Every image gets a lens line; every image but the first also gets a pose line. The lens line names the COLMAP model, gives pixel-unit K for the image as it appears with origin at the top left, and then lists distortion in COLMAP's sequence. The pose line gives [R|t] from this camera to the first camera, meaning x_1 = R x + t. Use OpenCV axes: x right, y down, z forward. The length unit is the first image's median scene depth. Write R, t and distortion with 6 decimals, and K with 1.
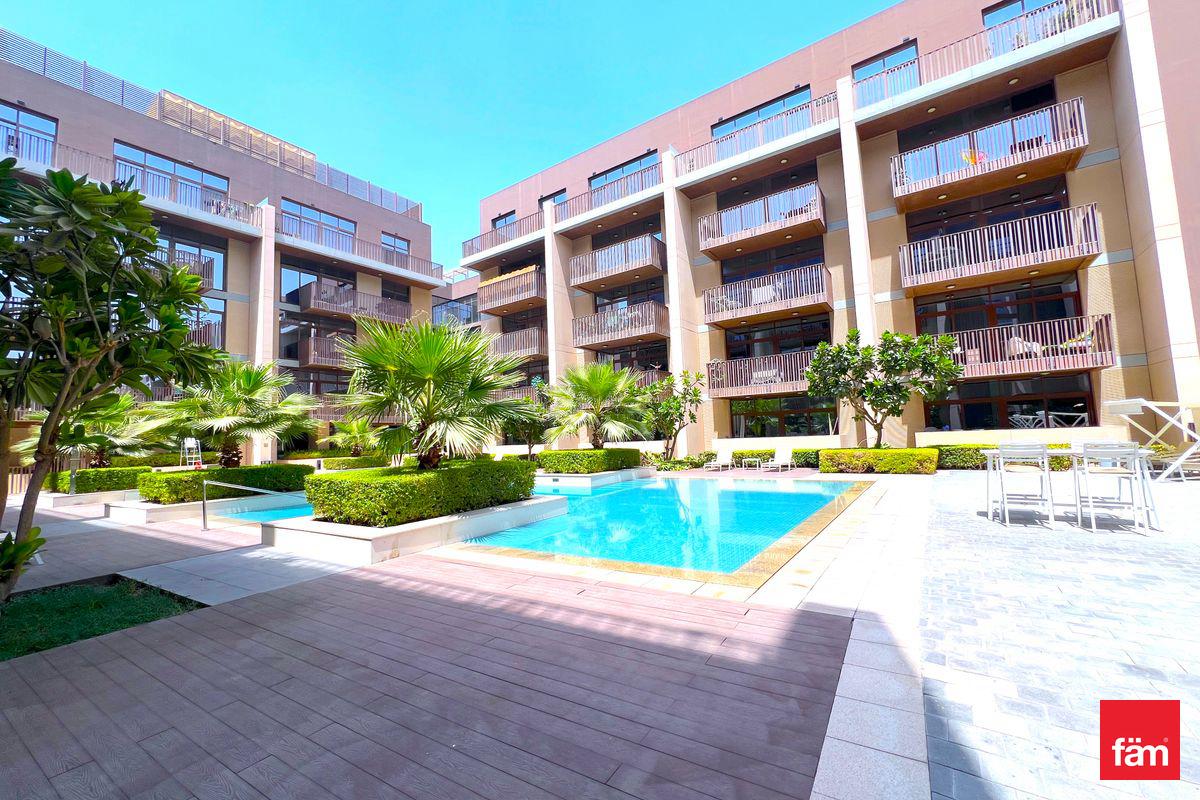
lens RADIAL K [[492.0, 0, 599.6], [0, 492.0, 399.8], [0, 0, 1]] dist [0.000657, -0.000314]
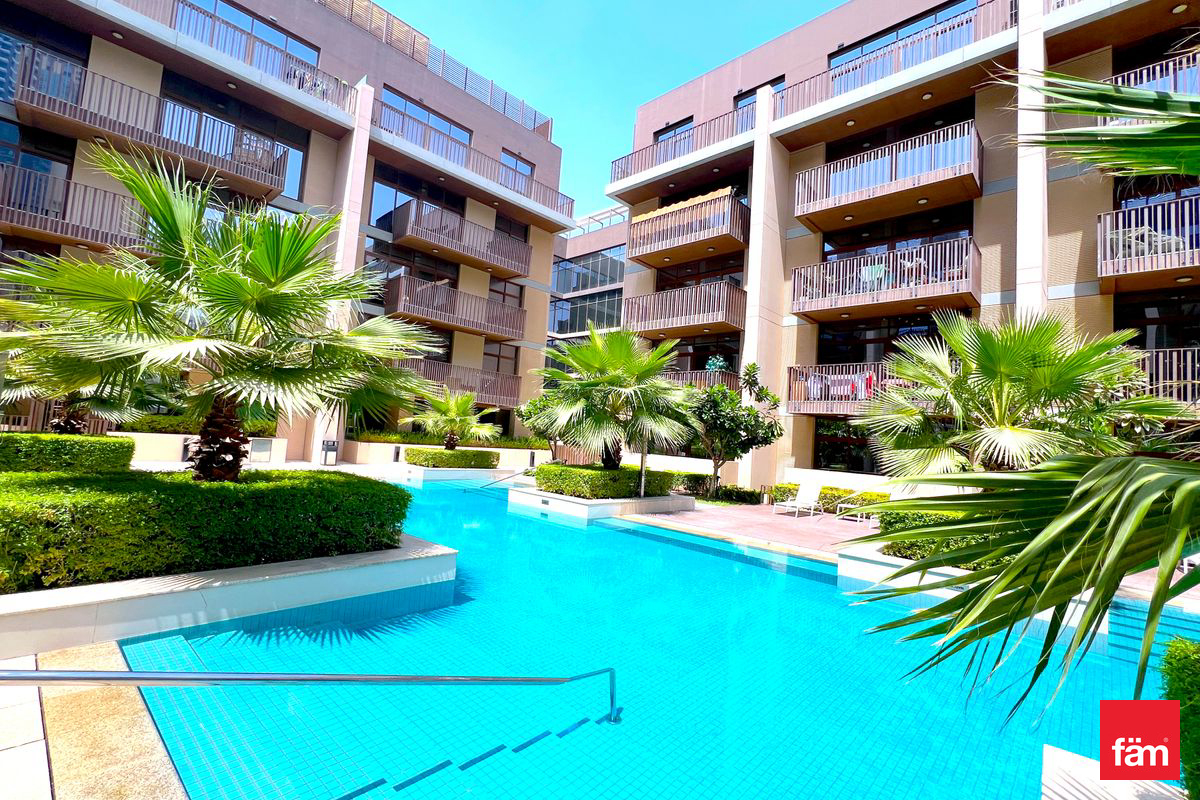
lens RADIAL K [[552.1, 0, 605.8], [0, 552.1, 399.2], [0, 0, 1]] dist [-0.002044, 0.000200]
pose [[0.983776, 0.097004, -0.150913, -0.154216], [-0.096603, 0.995273, 0.010007, 0.016689], [0.151170, 0.004734, 0.988496, 0.245294]]
